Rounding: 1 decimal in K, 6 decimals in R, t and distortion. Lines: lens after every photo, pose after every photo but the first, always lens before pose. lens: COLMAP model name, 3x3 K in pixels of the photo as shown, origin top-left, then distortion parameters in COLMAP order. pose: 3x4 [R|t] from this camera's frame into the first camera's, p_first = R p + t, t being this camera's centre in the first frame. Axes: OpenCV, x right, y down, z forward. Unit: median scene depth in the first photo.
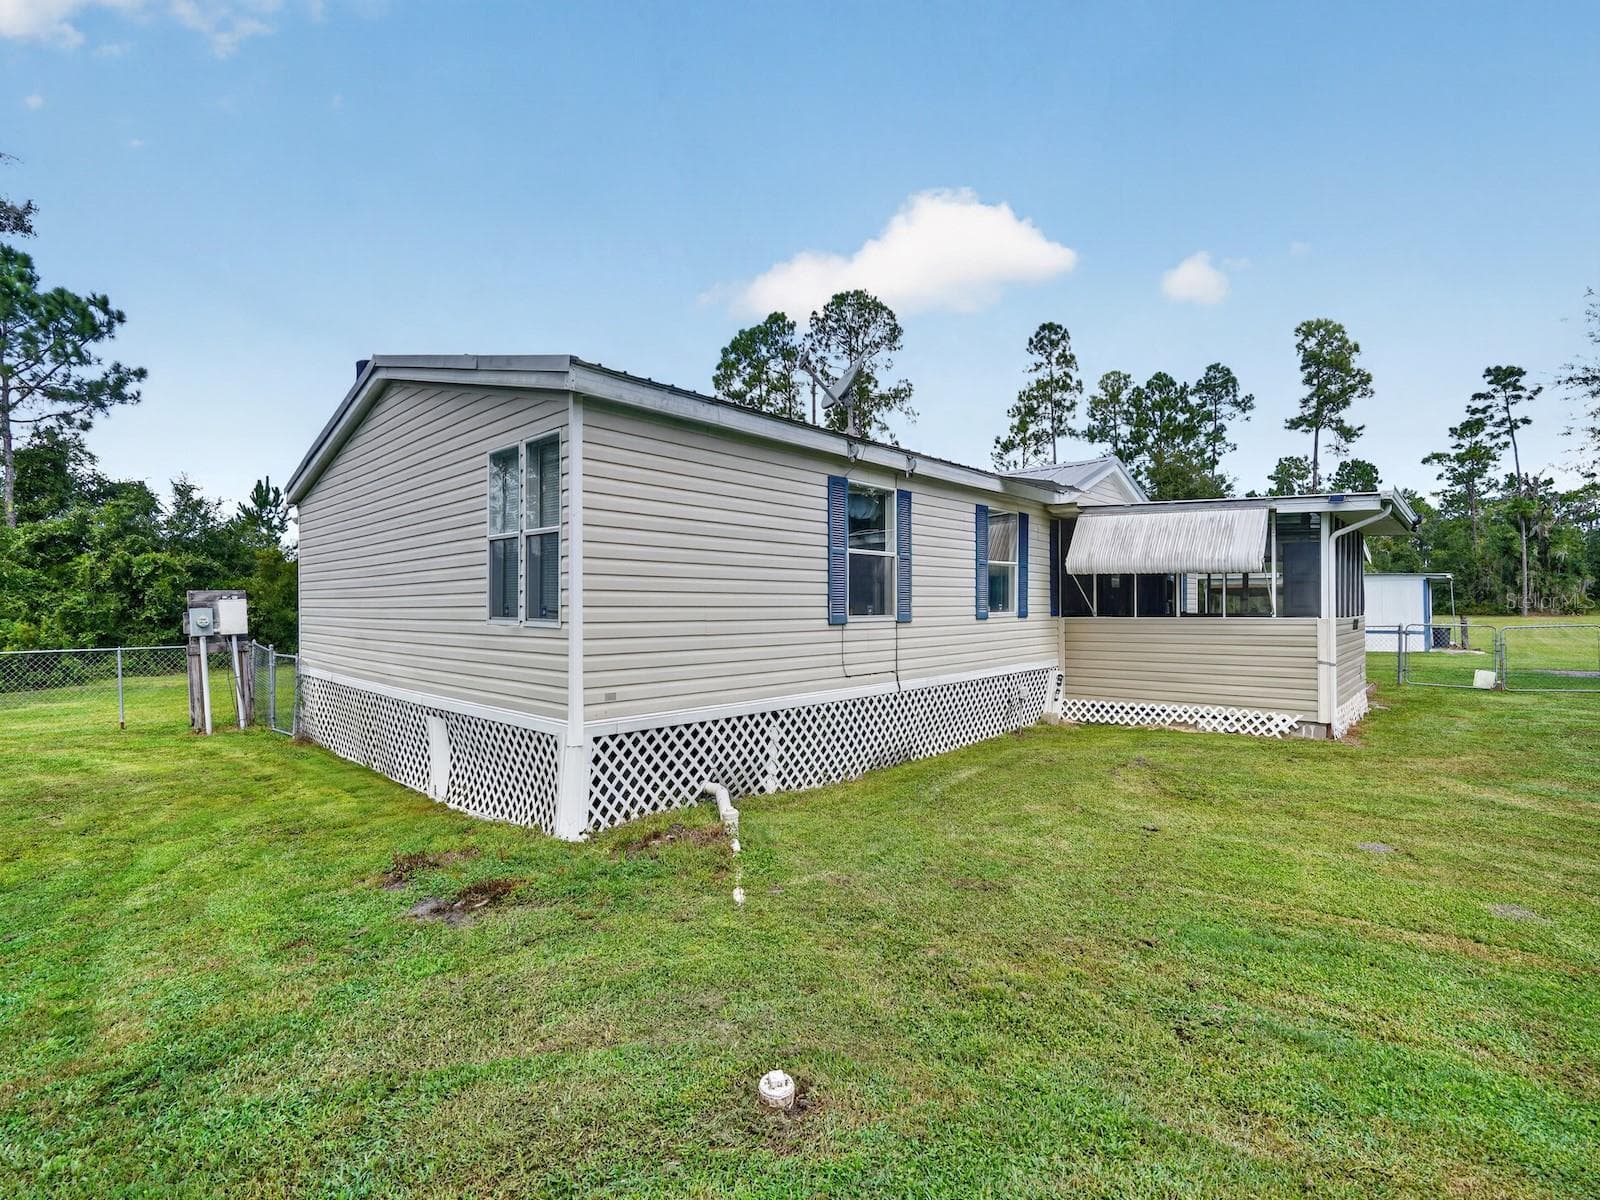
lens RADIAL K [[717.7, 0, 805.5], [0, 717.7, 613.2], [0, 0, 1]] dist [-0.004232, -0.000528]
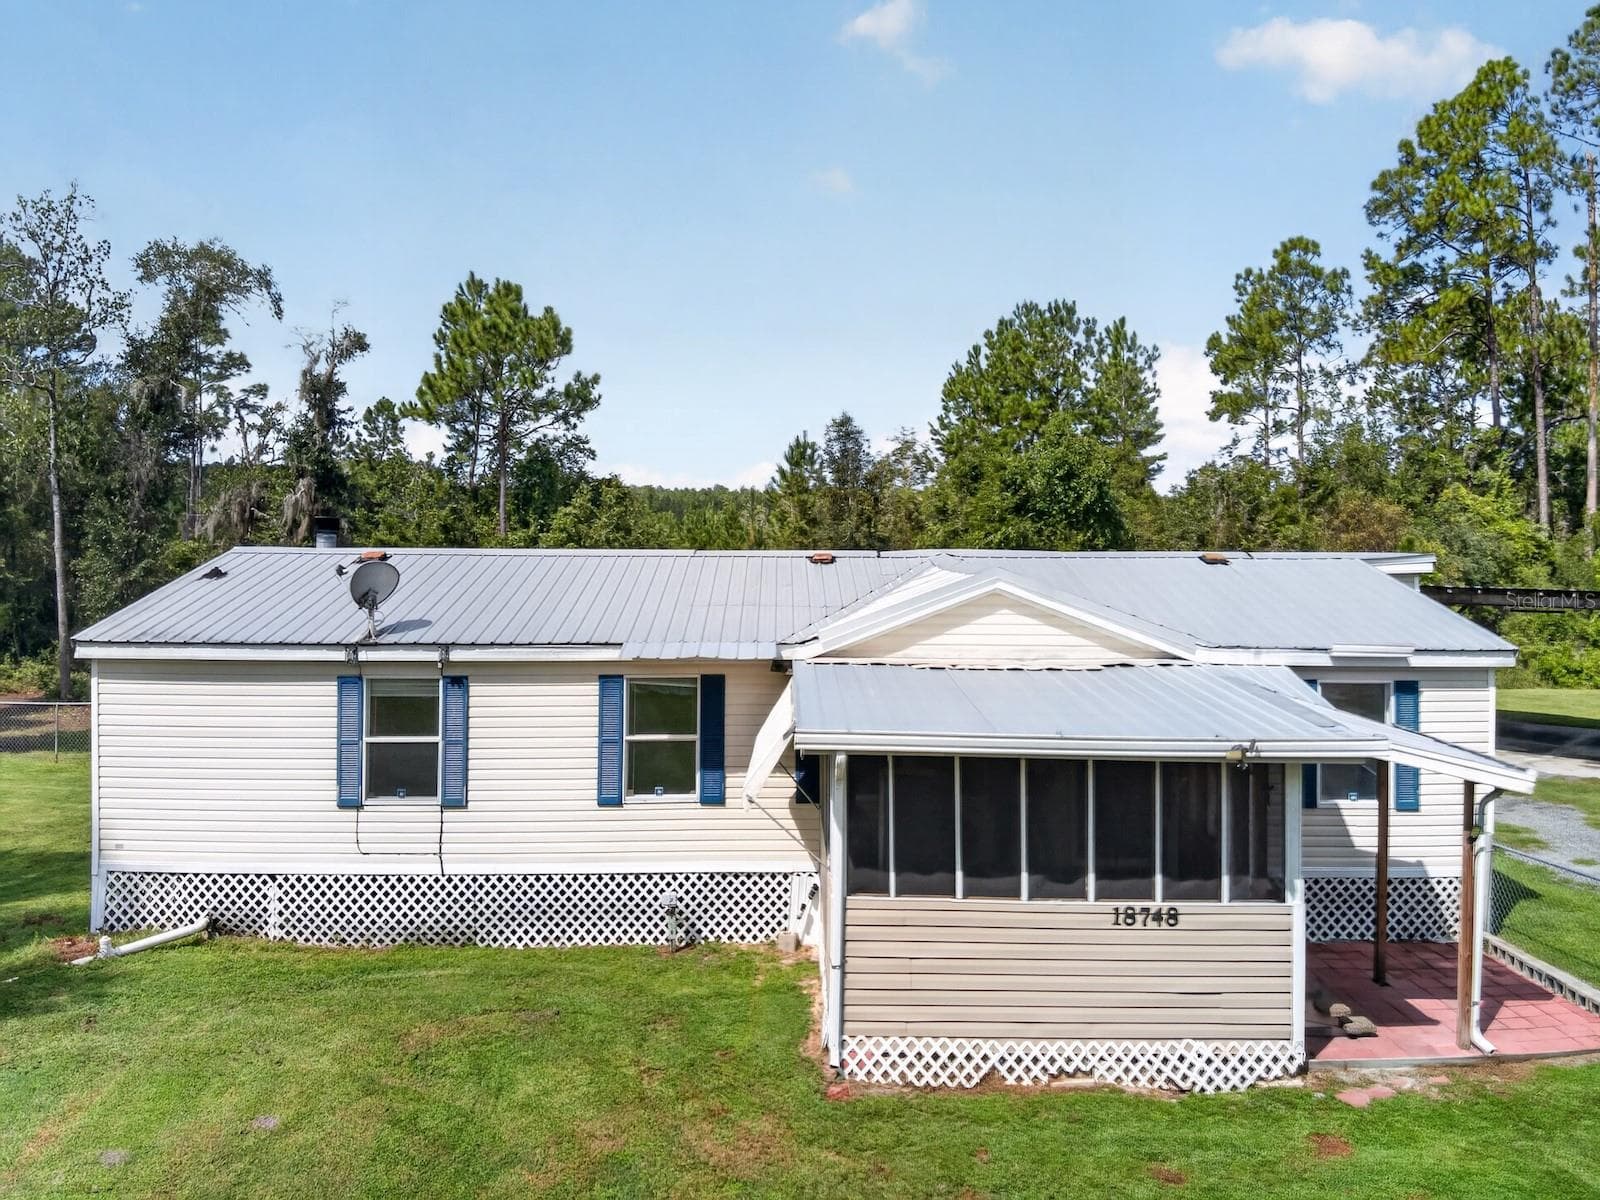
lens RADIAL K [[1162.5, 0, 794.0], [0, 1162.5, 547.9], [0, 0, 1]] dist [0.021427, -0.028568]
pose [[0.687108, 0.014419, -0.726412, 0.559470], [-0.016219, 0.999858, 0.004505, -0.124011], [0.726374, 0.008686, 0.687244, 0.073711]]
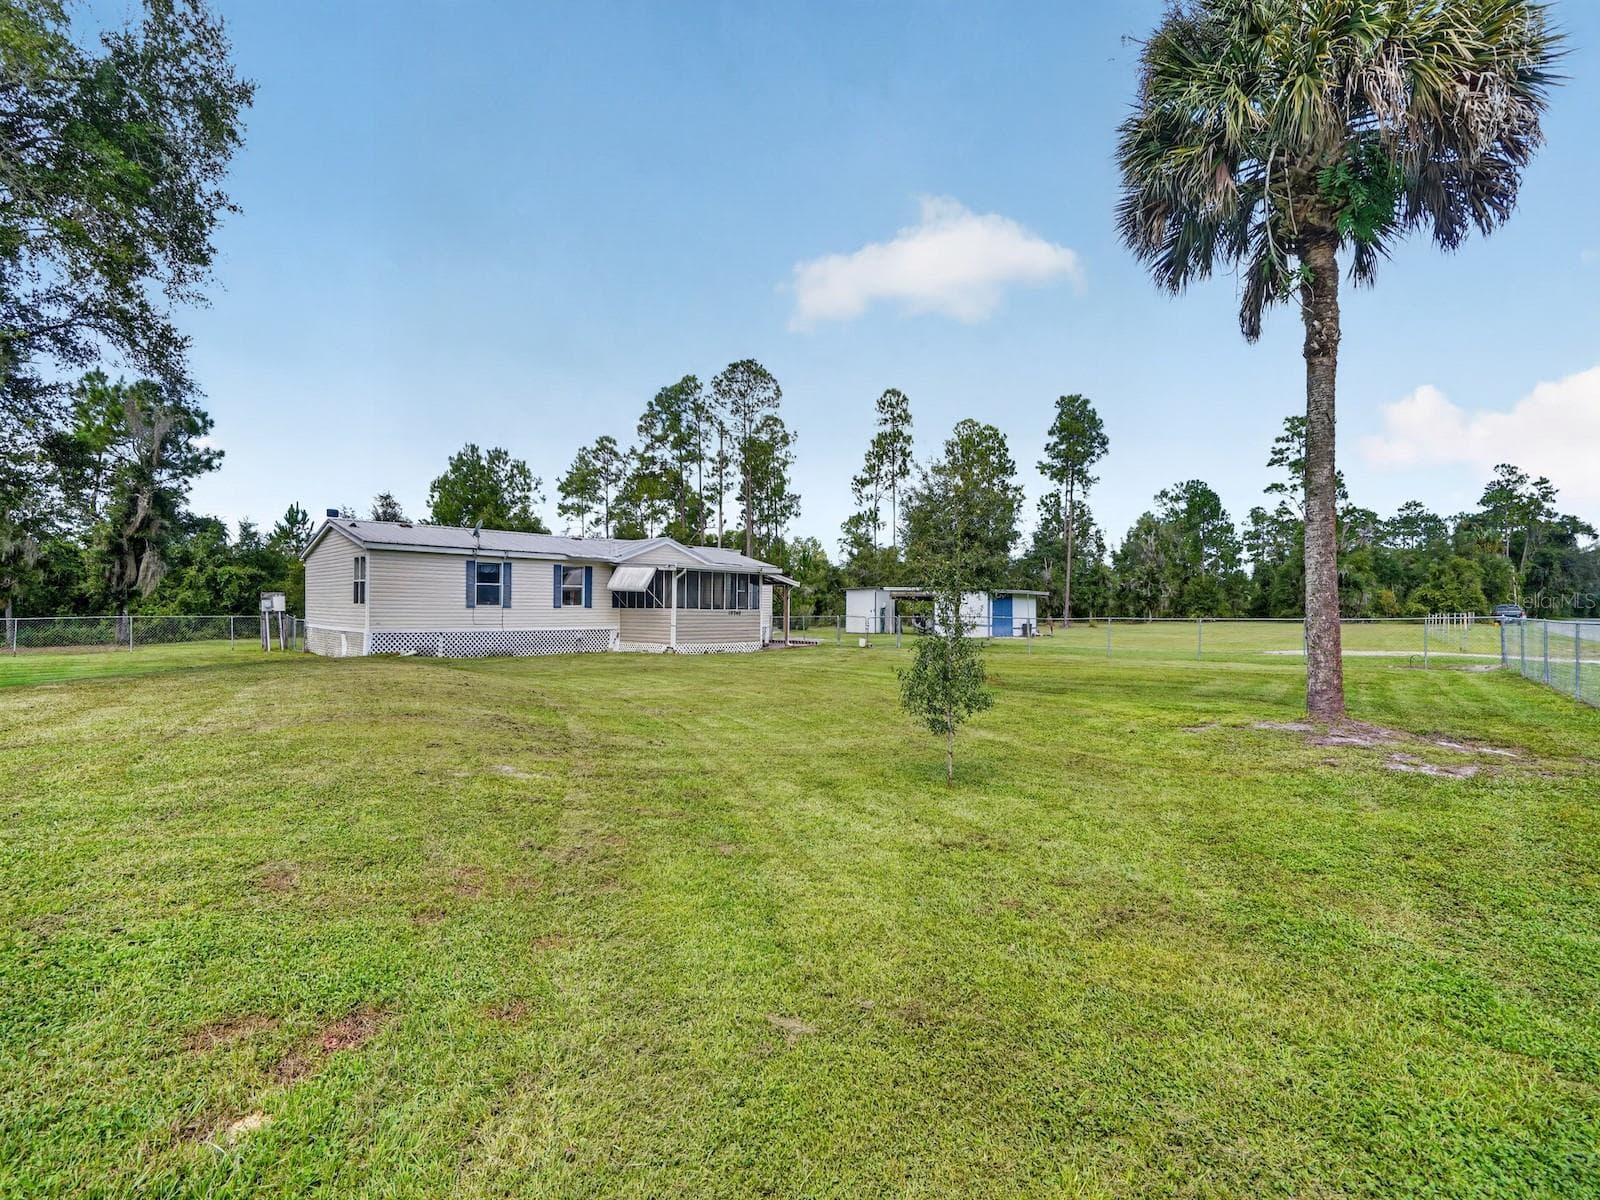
lens RADIAL K [[717.7, 0, 791.7], [0, 717.7, 605.2], [0, 0, 1]] dist [-0.004232, -0.000528]
pose [[0.999154, 0.014624, -0.038427, 0.474450], [-0.015159, 0.999792, -0.013669, 0.008169], [0.038219, 0.014240, 0.999168, -0.628628]]
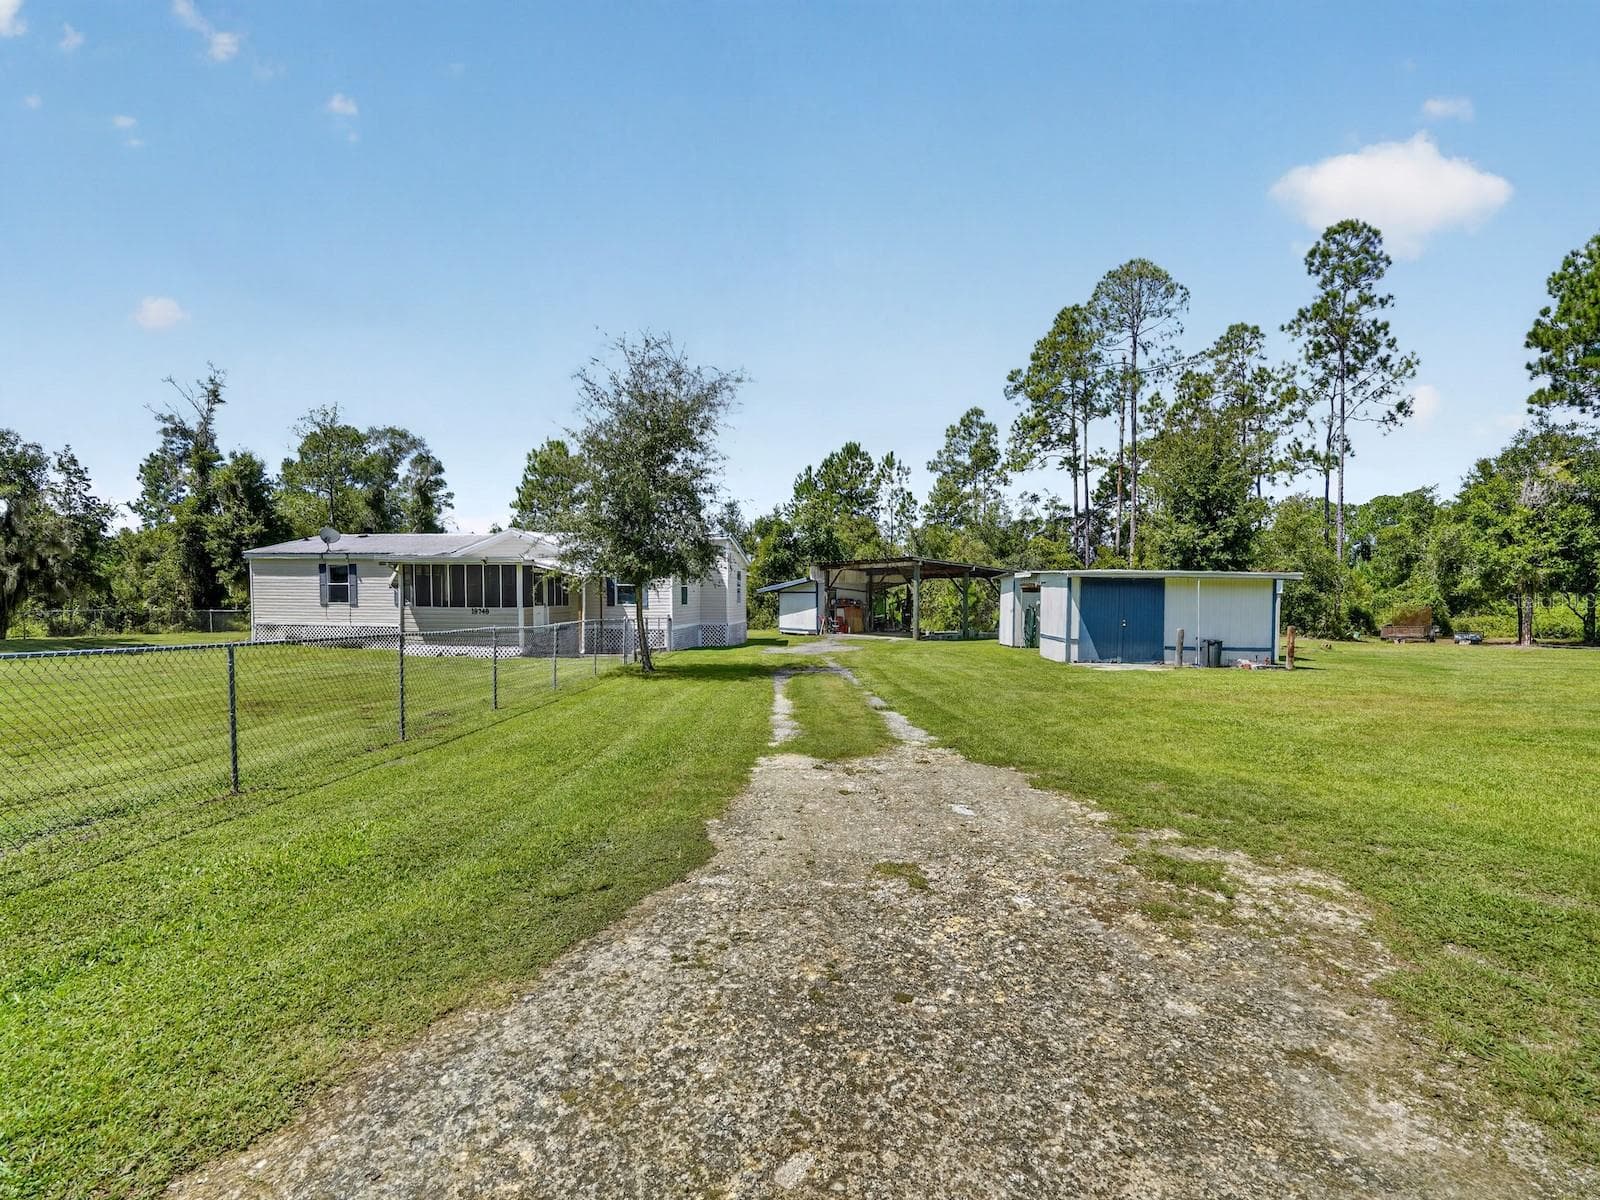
lens RADIAL K [[717.7, 0, 812.4], [0, 717.7, 642.0], [0, 0, 1]] dist [-0.004232, -0.000528]
pose [[0.607685, 0.057540, -0.792091, 1.348407], [-0.016342, 0.998067, 0.059965, -0.016291], [0.794010, -0.023495, 0.607450, 0.227703]]
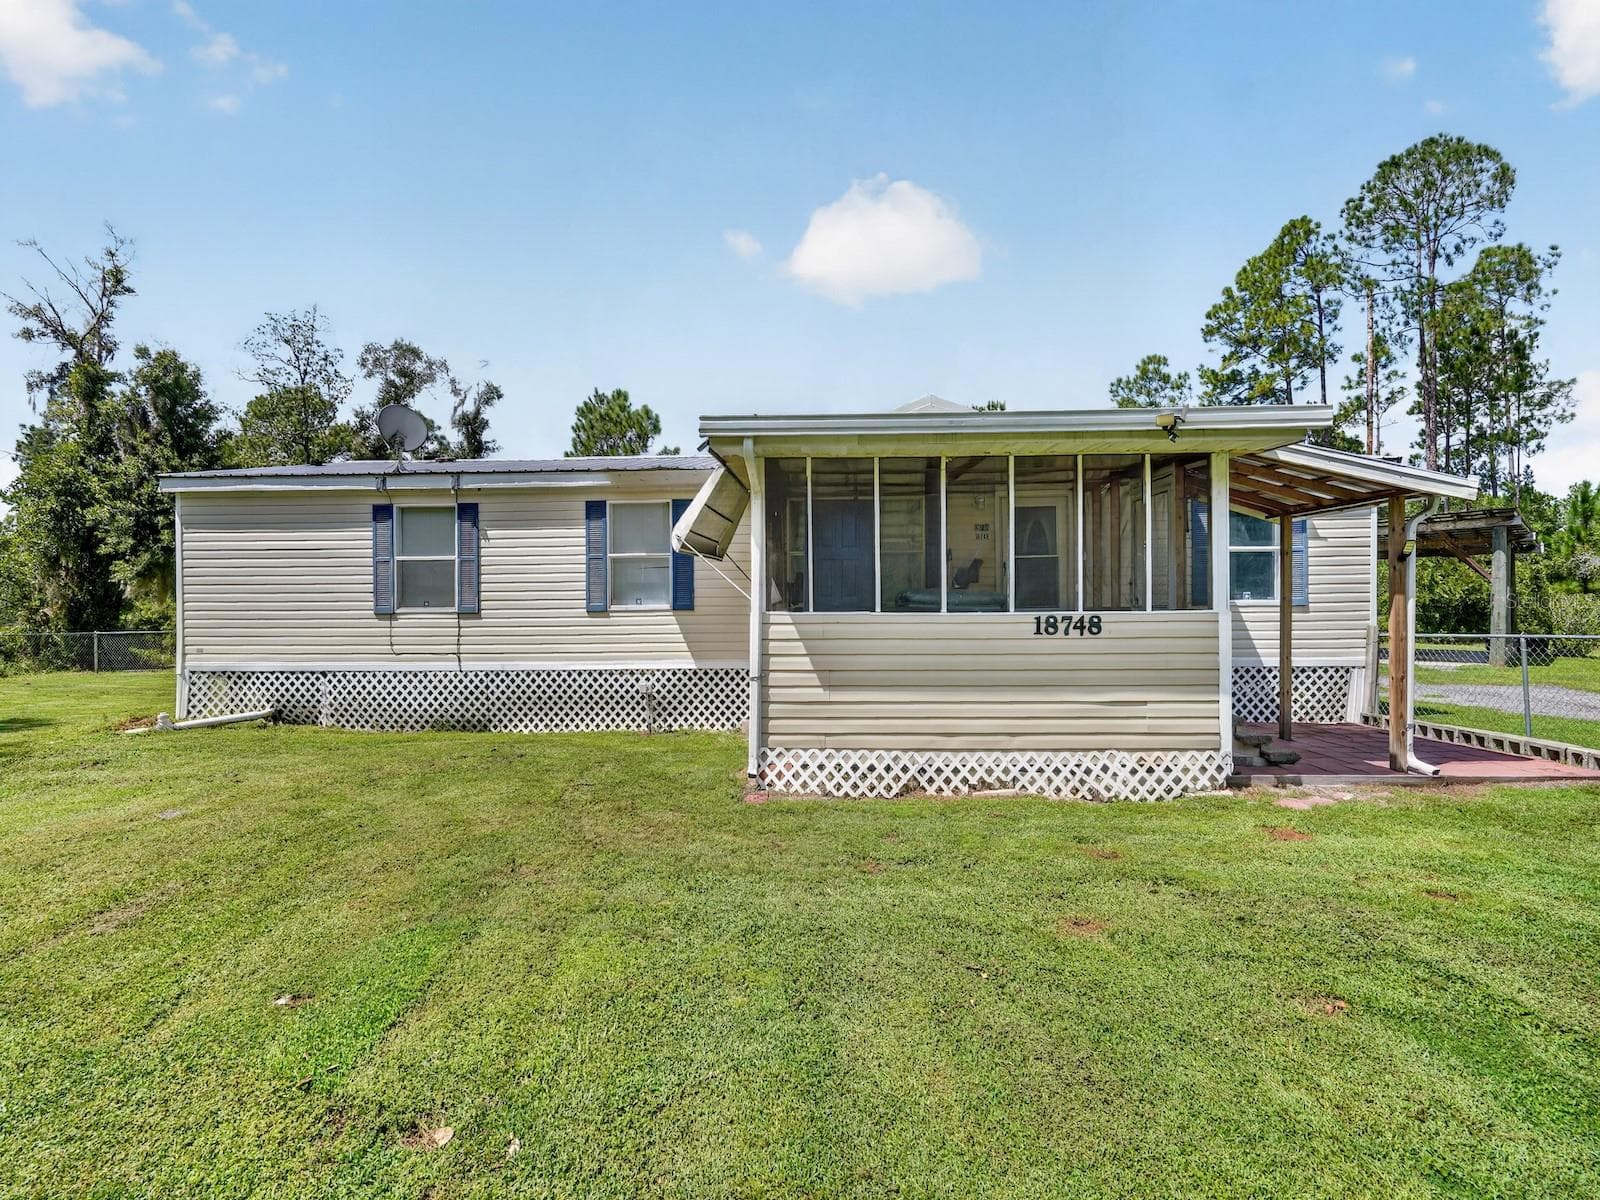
lens RADIAL K [[717.7, 0, 790.7], [0, 717.7, 623.1], [0, 0, 1]] dist [-0.004232, -0.000528]
pose [[0.648087, 0.015120, -0.761416, 0.474387], [-0.002428, 0.999839, 0.017788, 0.001915], [0.761562, -0.009679, 0.648020, 0.214486]]
